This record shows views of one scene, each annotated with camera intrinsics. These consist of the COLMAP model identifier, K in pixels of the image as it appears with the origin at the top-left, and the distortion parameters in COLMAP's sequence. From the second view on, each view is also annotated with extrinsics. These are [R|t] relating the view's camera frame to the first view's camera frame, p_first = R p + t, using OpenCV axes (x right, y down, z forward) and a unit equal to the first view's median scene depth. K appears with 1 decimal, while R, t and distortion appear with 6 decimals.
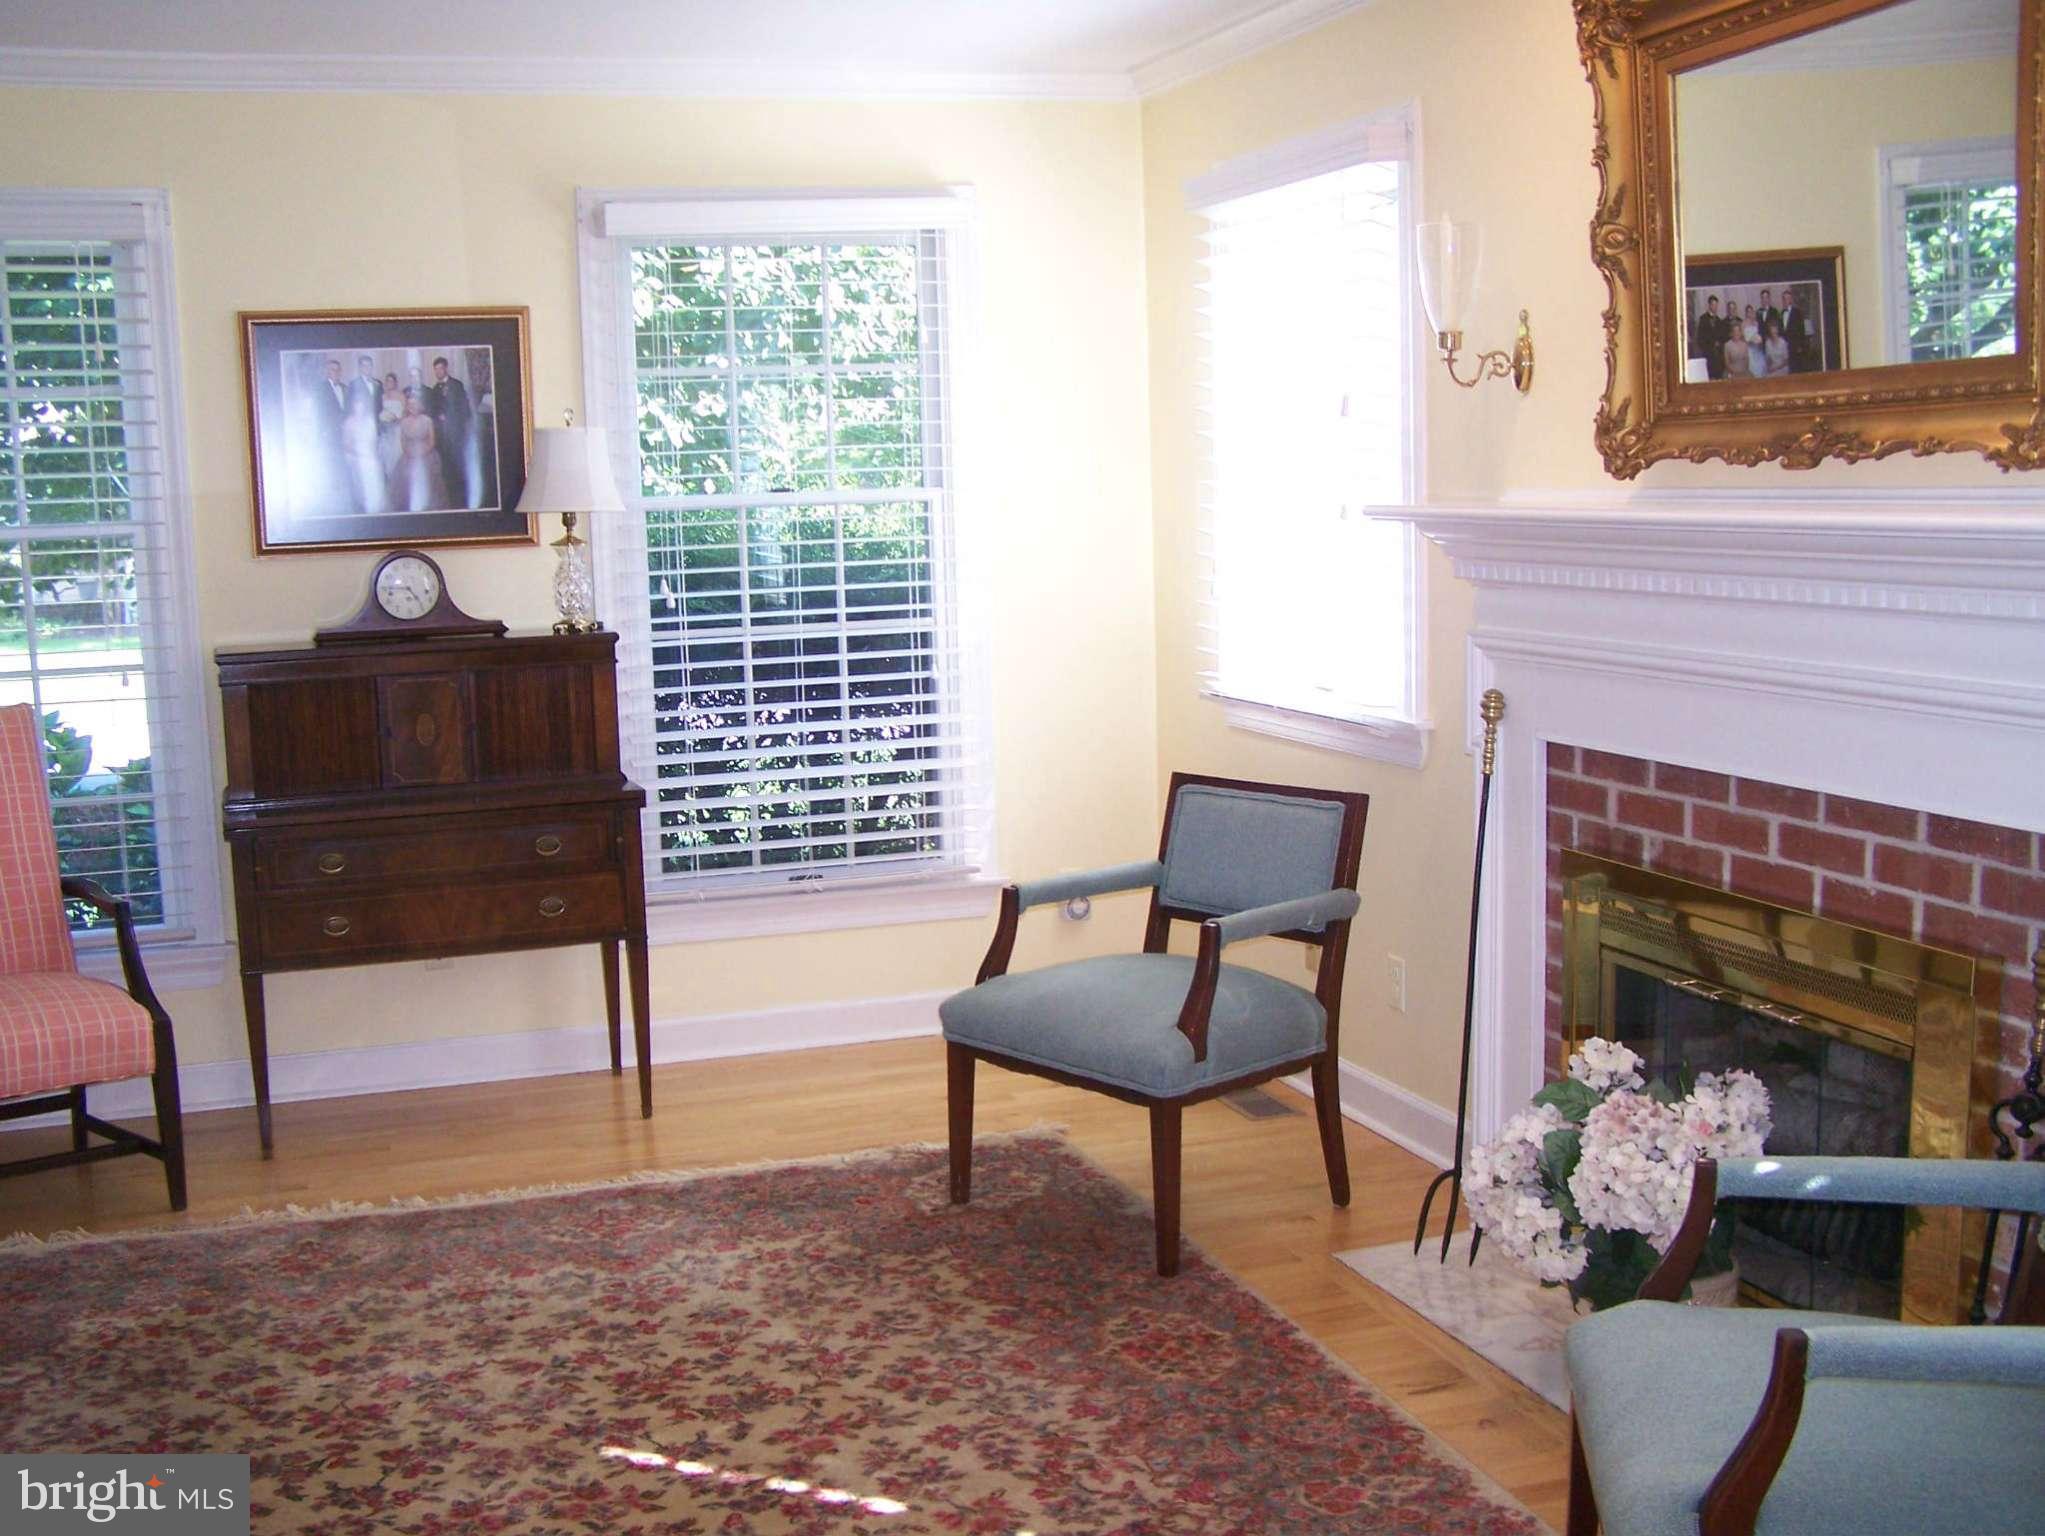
lens RADIAL K [[2327.1, 0, 984.1], [0, 2327.1, 833.1], [0, 0, 1]] dist [-0.198285, 0.393720]
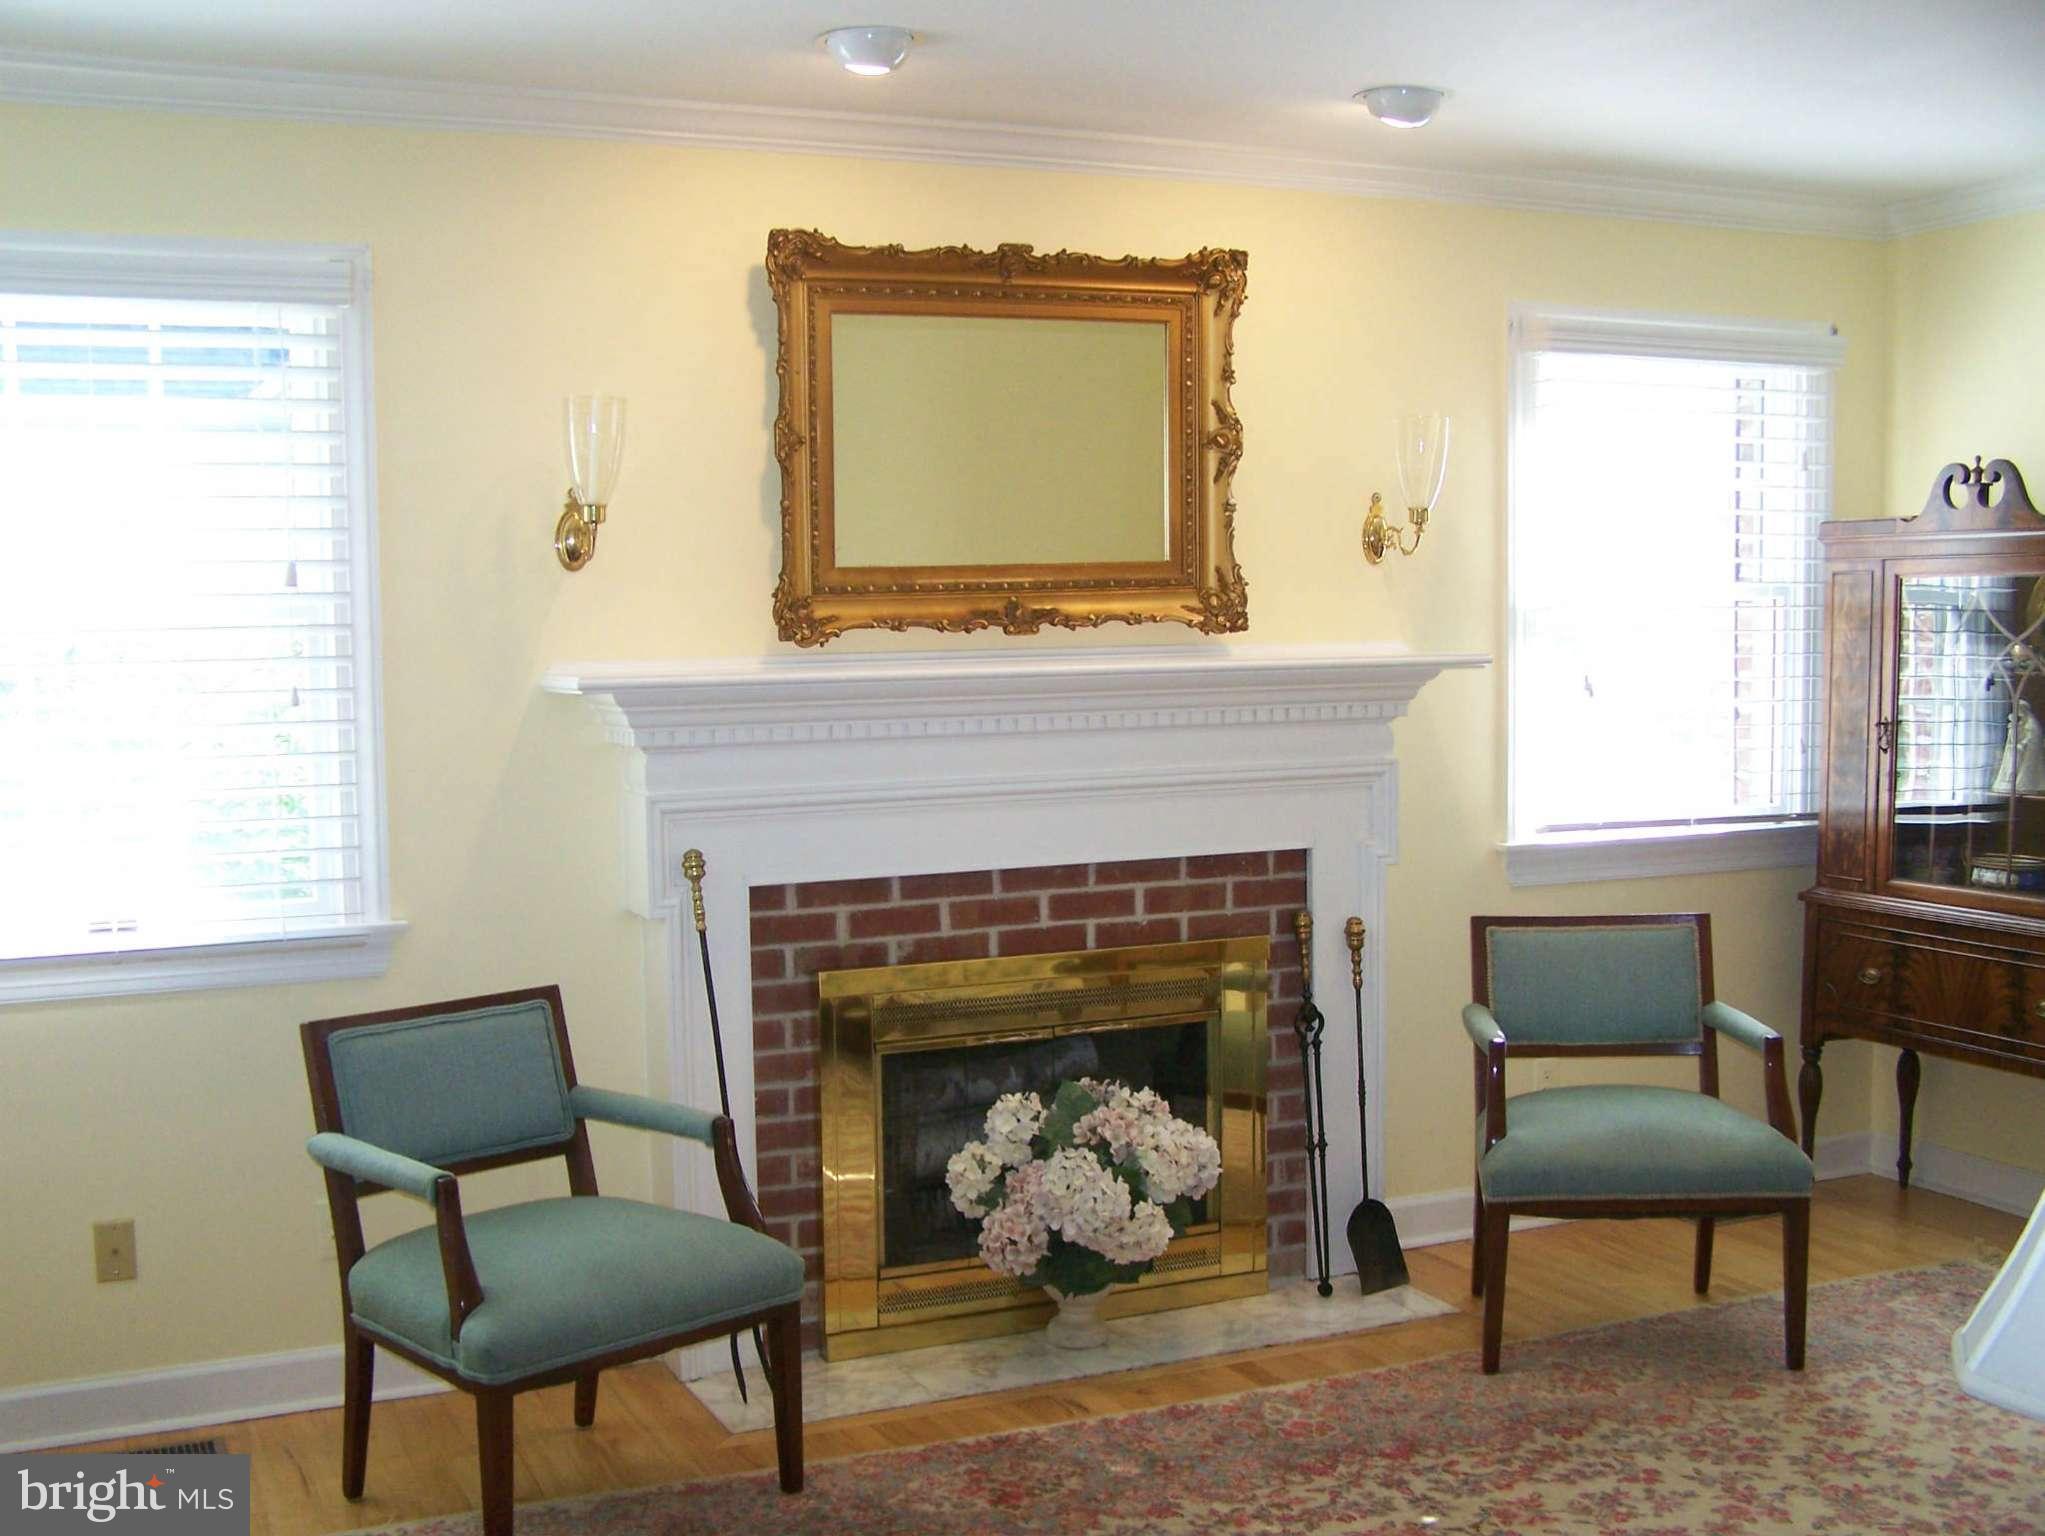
lens RADIAL K [[2327.1, 0, 984.1], [0, 2327.1, 833.1], [0, 0, 1]] dist [-0.198285, 0.393720]
pose [[-0.107536, -0.065455, 0.992044, -0.974095], [0.171987, 0.981562, 0.083407, -0.156714], [-0.979212, 0.179588, -0.094296, 1.128363]]
